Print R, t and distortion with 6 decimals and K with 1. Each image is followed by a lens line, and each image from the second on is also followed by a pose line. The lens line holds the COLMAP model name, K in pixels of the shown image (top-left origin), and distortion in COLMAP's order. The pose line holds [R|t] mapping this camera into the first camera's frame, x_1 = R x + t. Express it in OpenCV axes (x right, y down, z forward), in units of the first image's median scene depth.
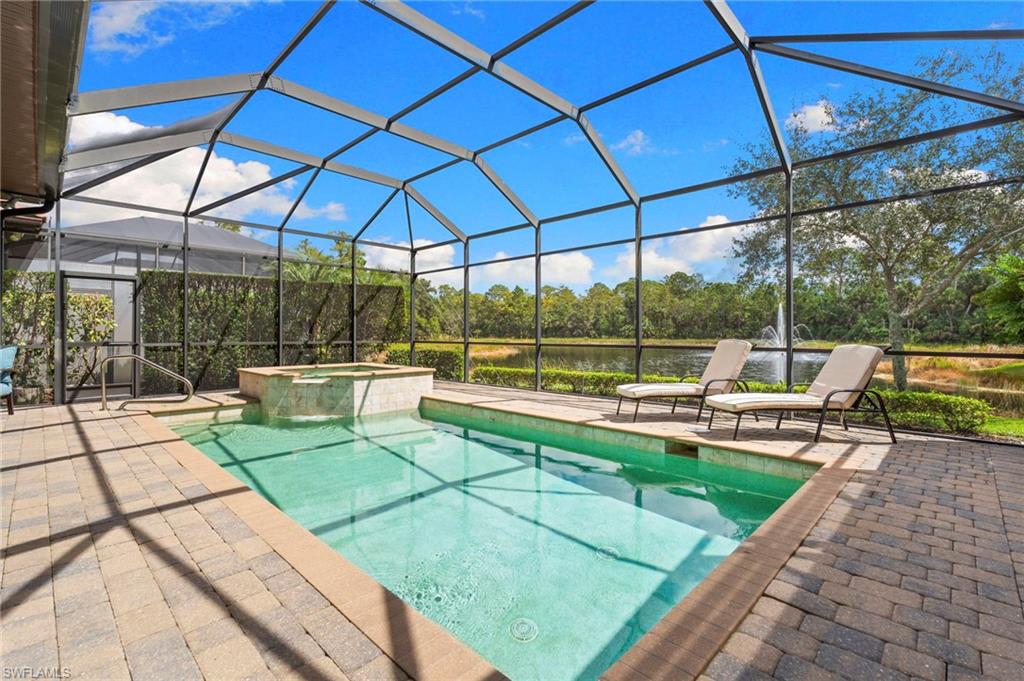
lens RADIAL K [[456.6, 0, 510.2], [0, 456.6, 339.2], [0, 0, 1]] dist [0.004028, 0.000640]
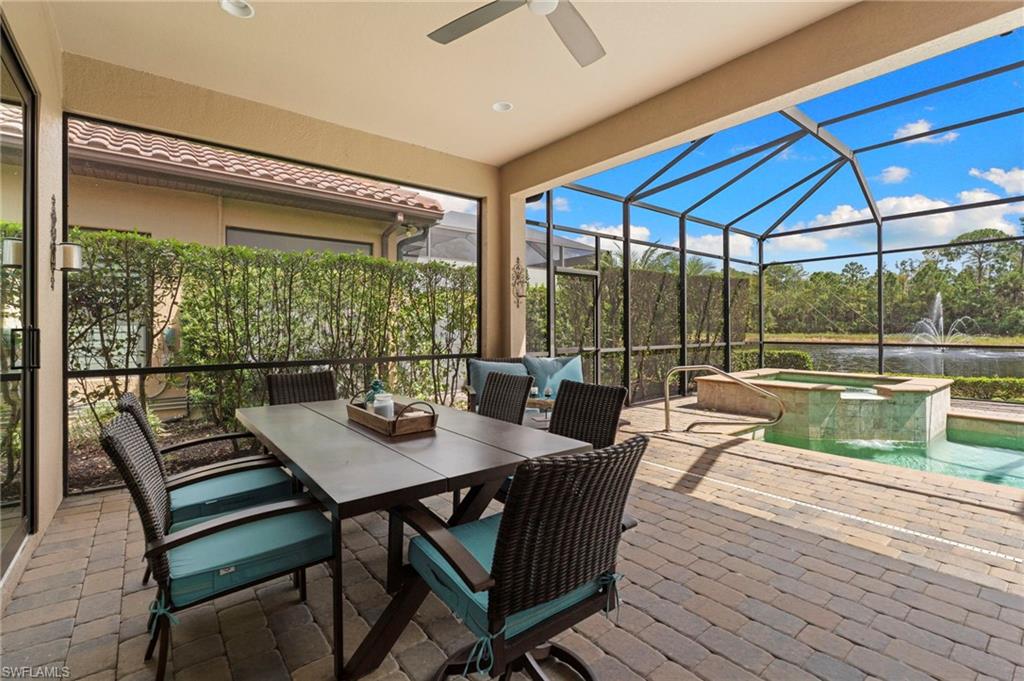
lens RADIAL K [[456.6, 0, 515.5], [0, 456.6, 333.7], [0, 0, 1]] dist [0.004028, 0.000640]
pose [[0.992551, -0.004378, -0.121751, -0.843066], [0.004330, 0.999990, -0.000658, -0.019128], [0.121752, 0.000126, 0.992561, 0.111462]]
